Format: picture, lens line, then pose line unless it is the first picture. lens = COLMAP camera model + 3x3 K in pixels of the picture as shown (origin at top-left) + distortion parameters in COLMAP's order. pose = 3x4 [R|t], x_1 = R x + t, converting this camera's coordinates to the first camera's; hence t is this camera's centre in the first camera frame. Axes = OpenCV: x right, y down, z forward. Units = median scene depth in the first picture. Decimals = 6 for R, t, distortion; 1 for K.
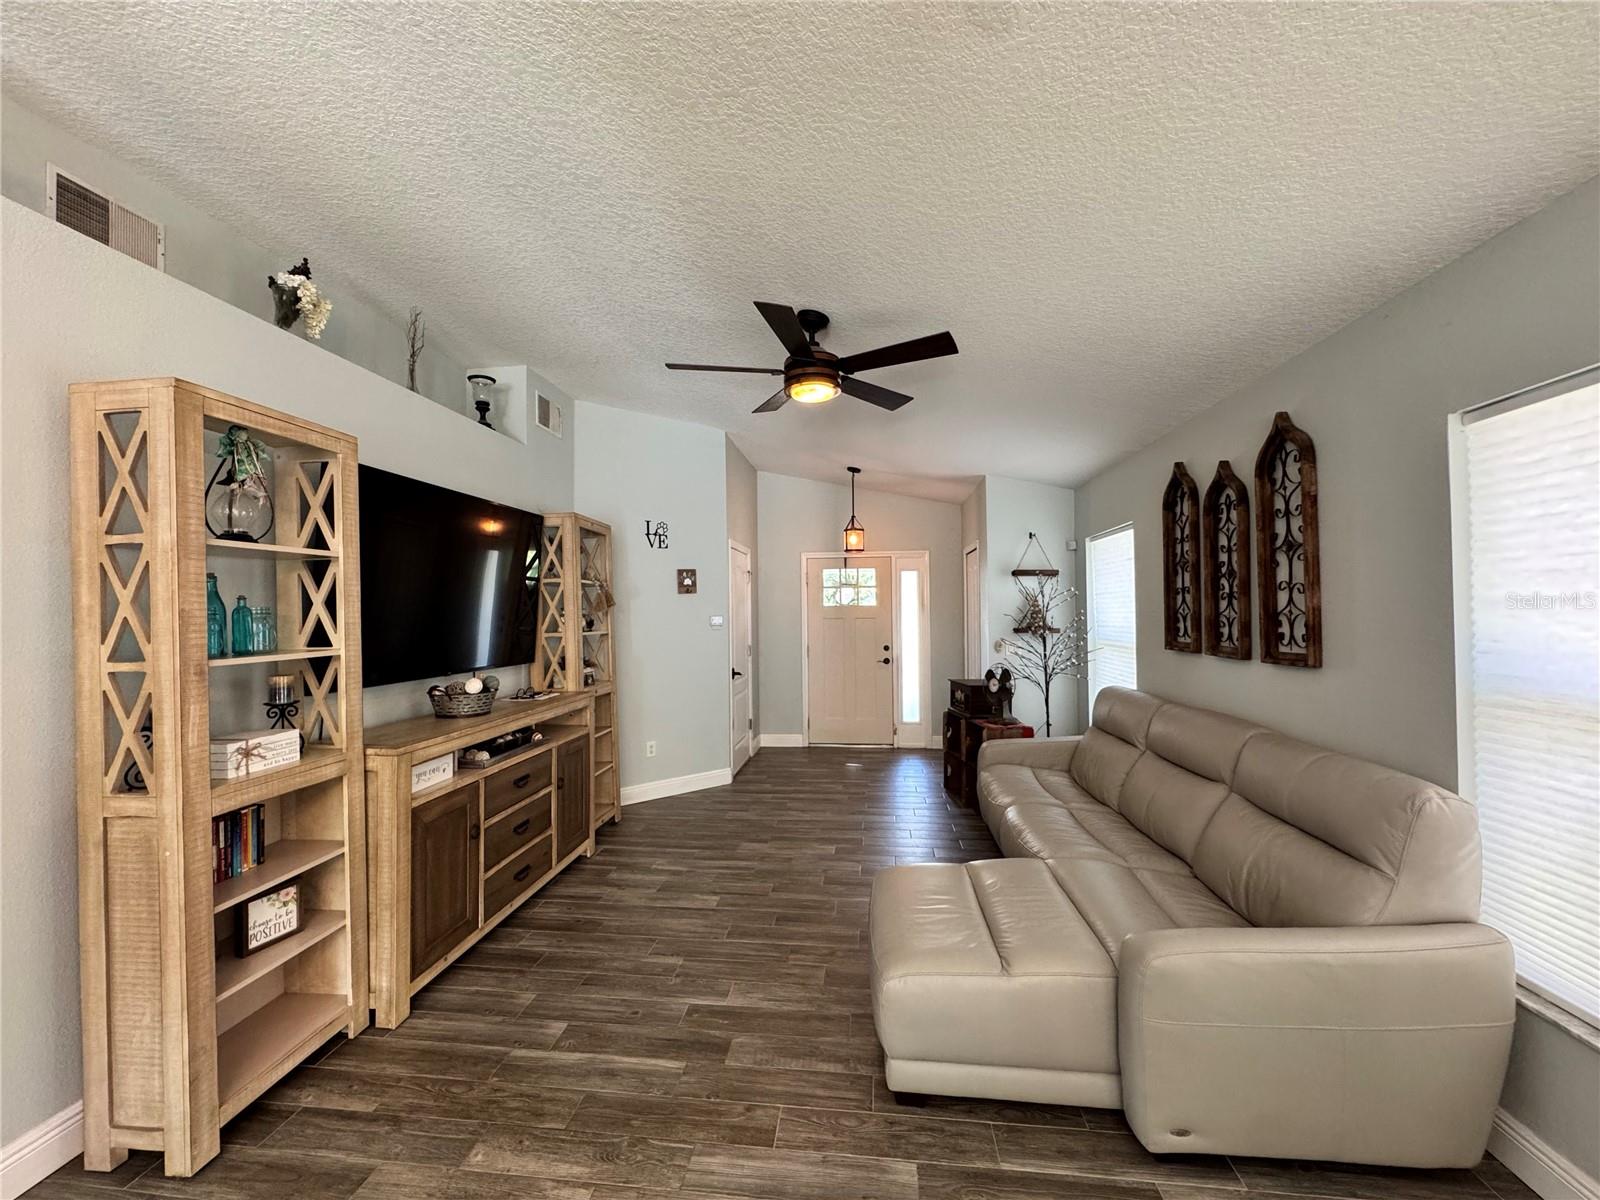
lens RADIAL K [[639.6, 0, 799.7], [0, 639.6, 602.9], [0, 0, 1]] dist [-0.003247, 0.000149]
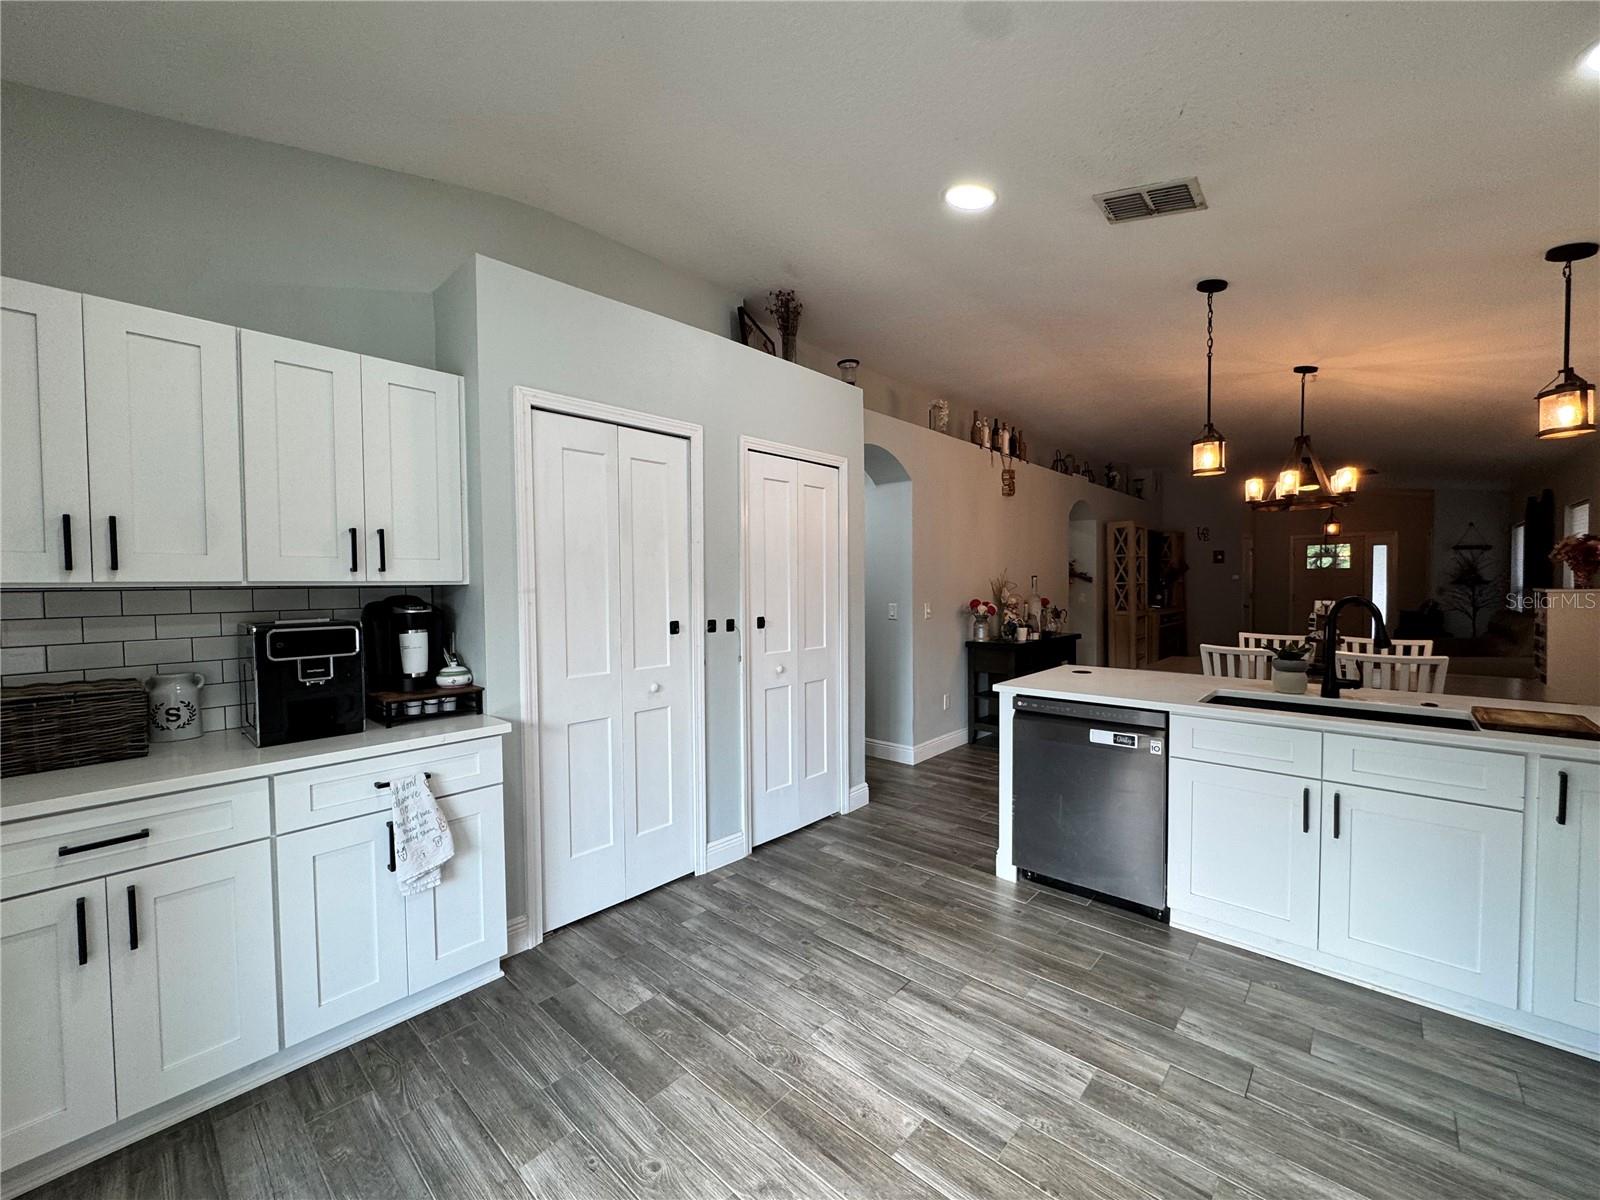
lens RADIAL K [[639.6, 0, 798.4], [0, 639.6, 603.6], [0, 0, 1]] dist [-0.003247, 0.000149]
pose [[0.811154, 0.021454, -0.584440, -0.120718], [0.010408, 0.998639, 0.051103, -0.006835], [0.584741, -0.047535, 0.809826, -2.112493]]
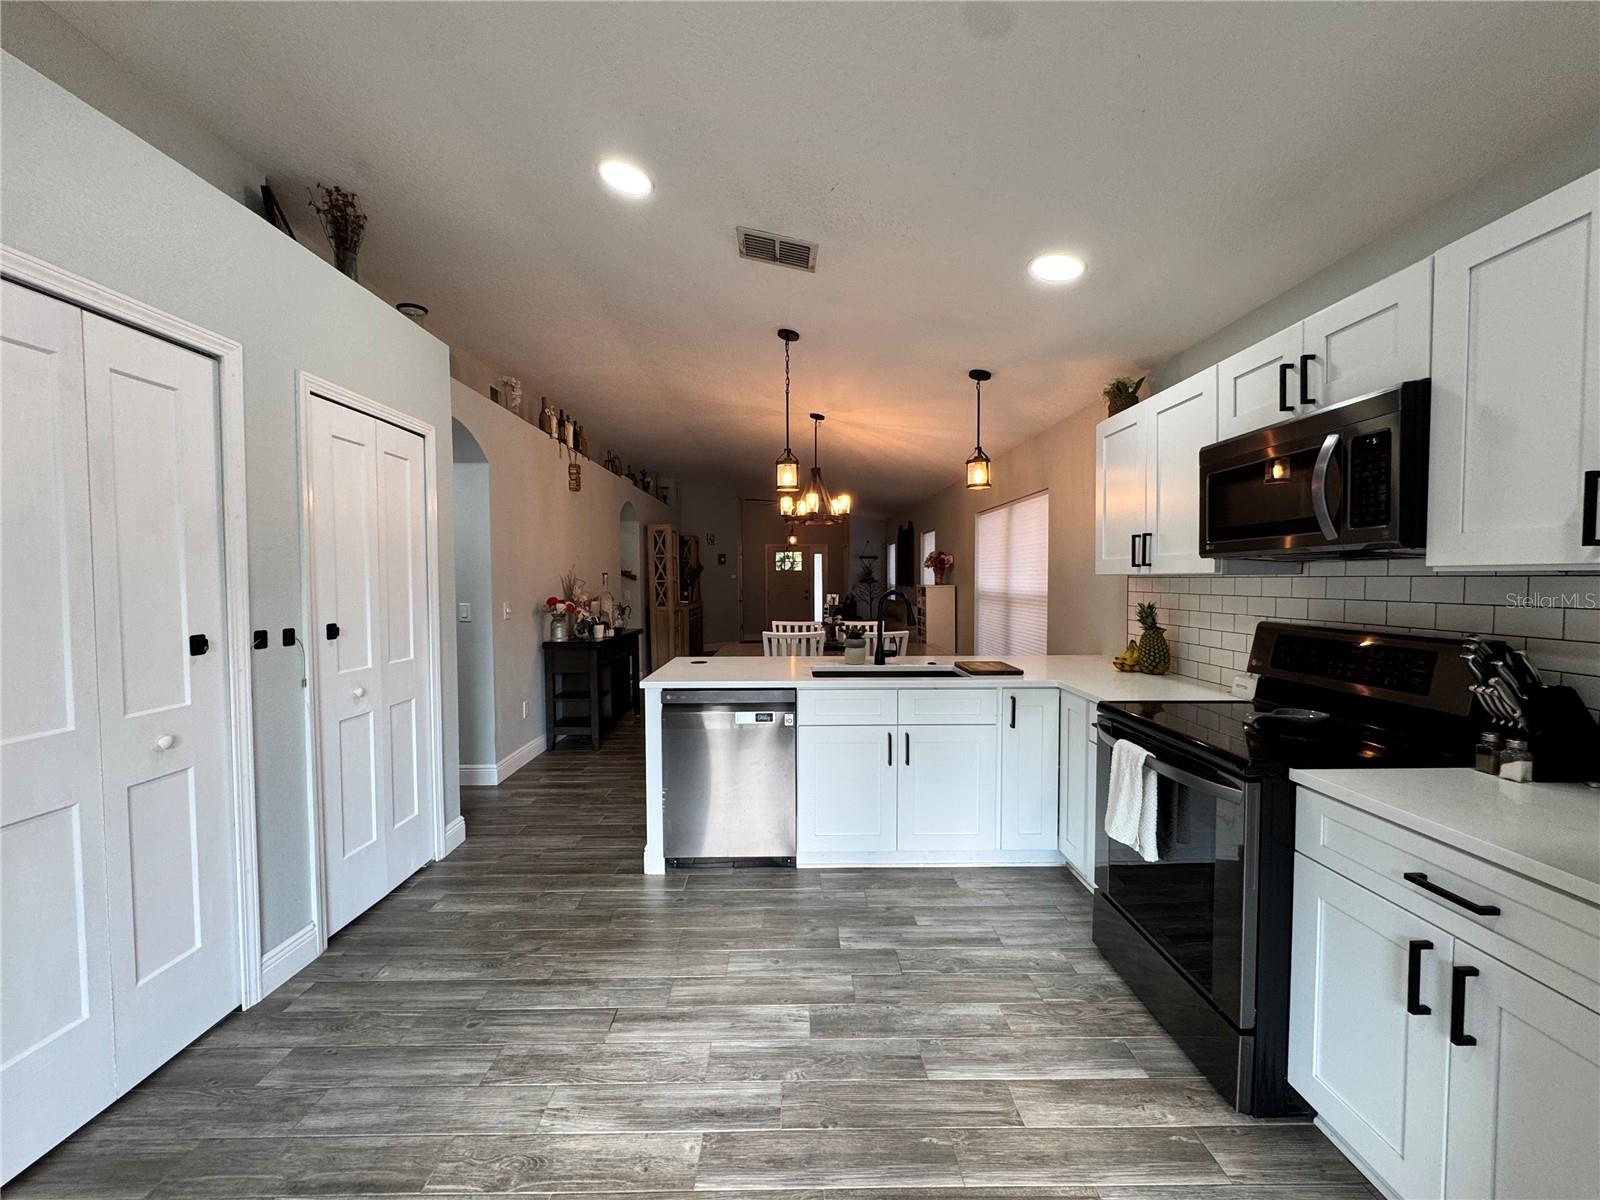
lens RADIAL K [[639.6, 0, 799.3], [0, 639.6, 604.0], [0, 0, 1]] dist [-0.003247, 0.000149]
pose [[0.991753, 0.001309, 0.128158, -0.311659], [-0.008453, 0.998439, 0.055213, -0.003592], [-0.127886, -0.055841, 0.990216, -2.132739]]
